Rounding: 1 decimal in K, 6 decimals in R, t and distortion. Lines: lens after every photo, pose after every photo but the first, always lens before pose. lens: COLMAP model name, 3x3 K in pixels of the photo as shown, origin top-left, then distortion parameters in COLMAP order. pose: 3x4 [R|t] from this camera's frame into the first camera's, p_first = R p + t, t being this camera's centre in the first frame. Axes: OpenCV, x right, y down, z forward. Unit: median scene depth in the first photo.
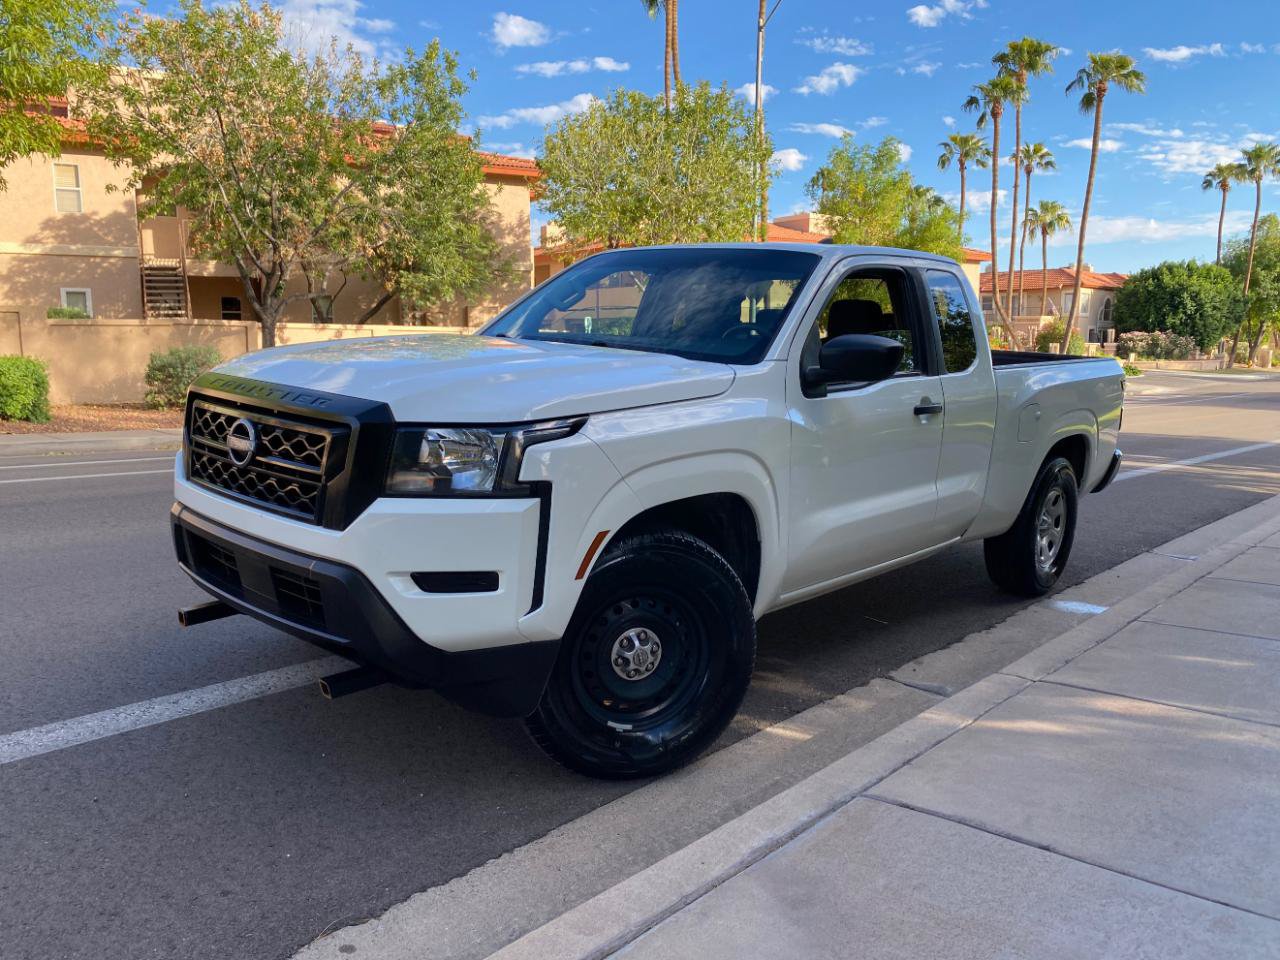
lens RADIAL K [[974.9, 0, 634.0], [0, 974.9, 482.4], [0, 0, 1]] dist [0.018909, -0.006987]
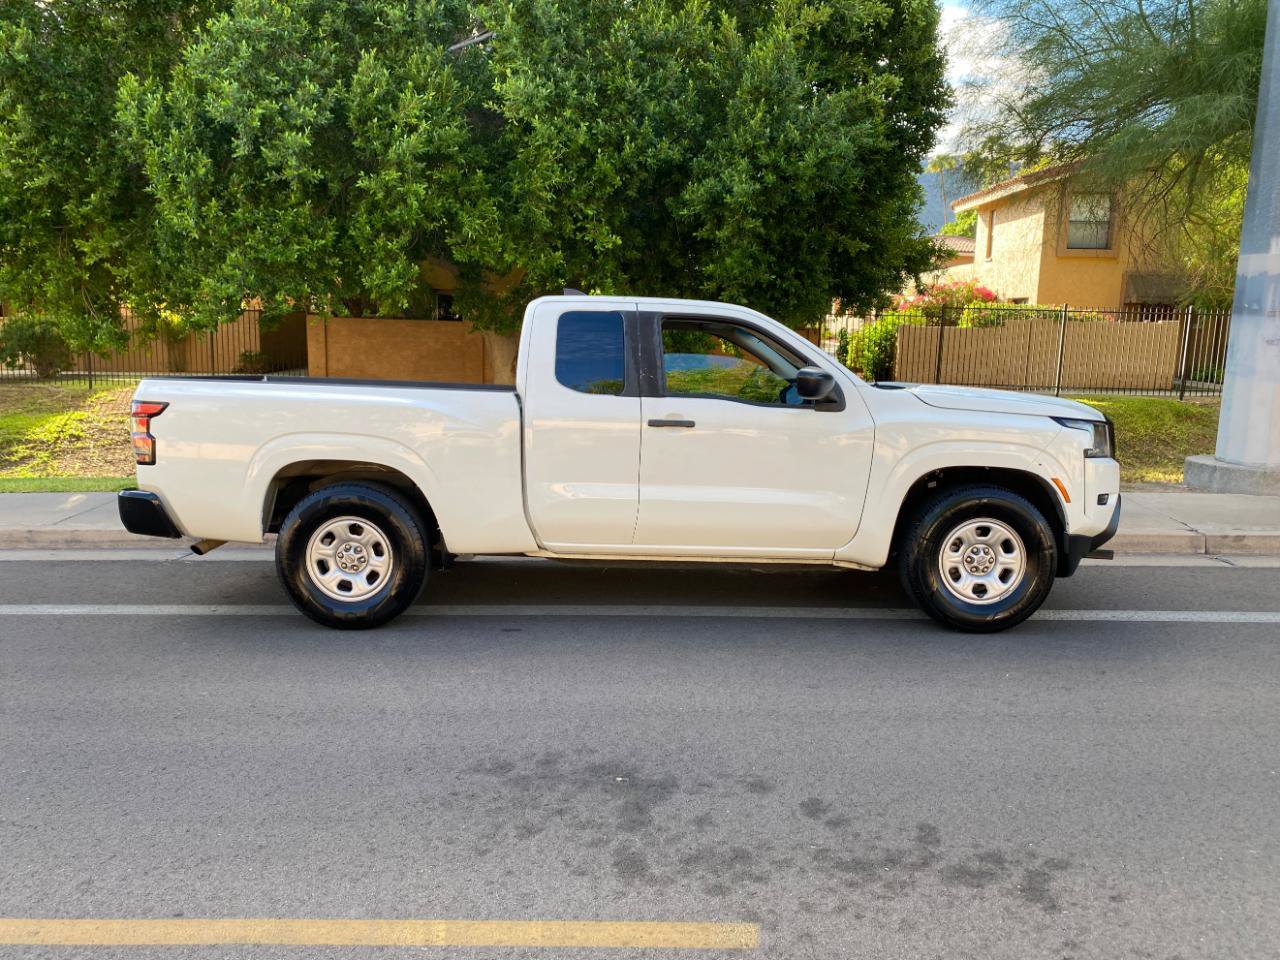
lens RADIAL K [[974.9, 0, 632.4], [0, 974.9, 482.0], [0, 0, 1]] dist [0.018909, -0.006987]
pose [[-0.656230, -0.144226, 0.740649, -0.877045], [0.083991, 0.961501, 0.261651, -0.378583], [-0.749872, 0.233911, -0.618852, 2.007165]]
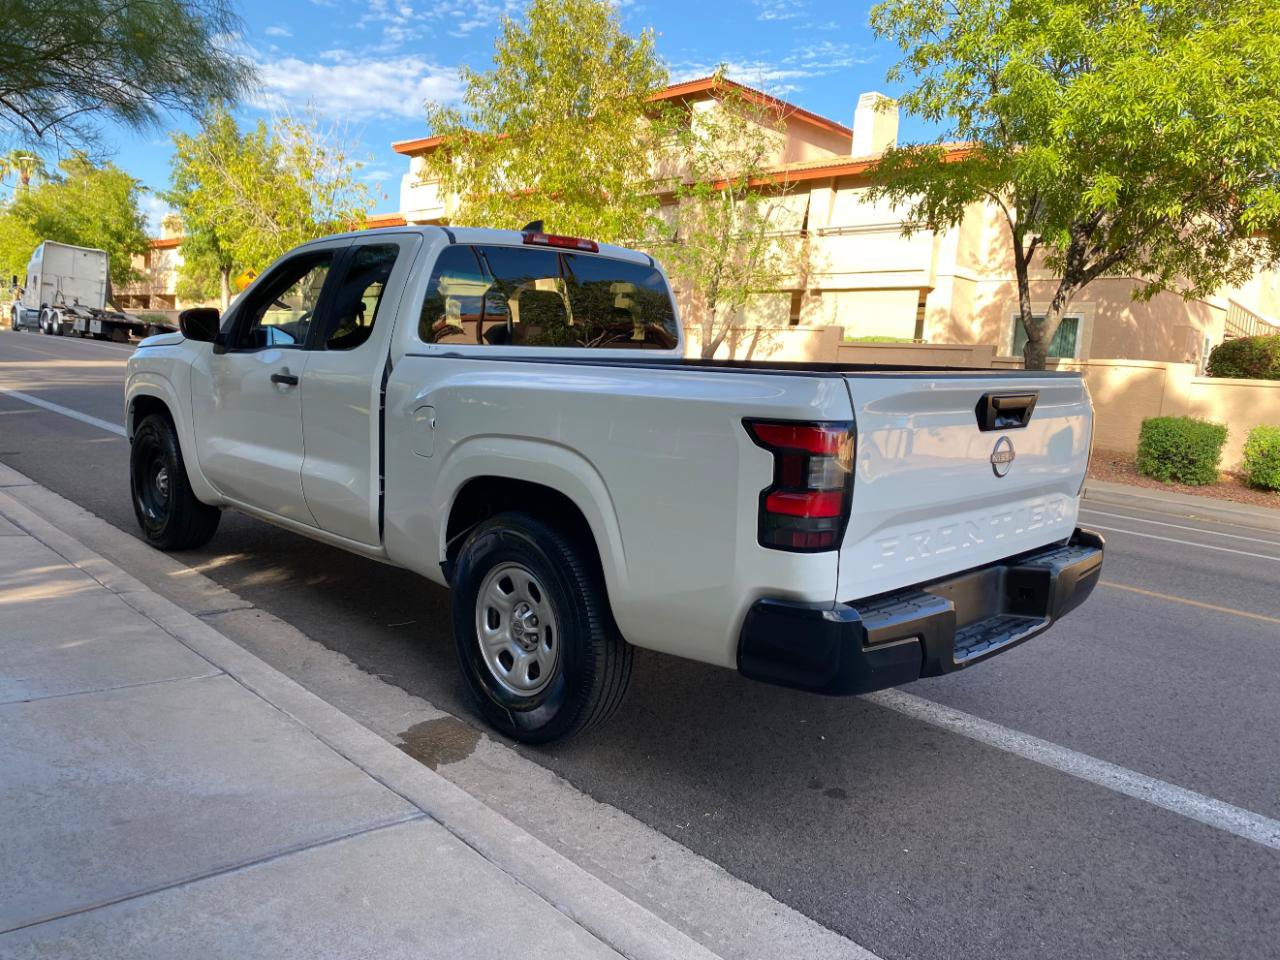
lens RADIAL K [[974.9, 0, 640.6], [0, 974.9, 472.9], [0, 0, 1]] dist [0.018909, -0.006987]
pose [[-0.053935, 0.093862, -0.994123, 1.284304], [-0.215742, 0.970962, 0.103380, -0.161077], [0.974960, 0.220050, -0.032119, 1.363657]]
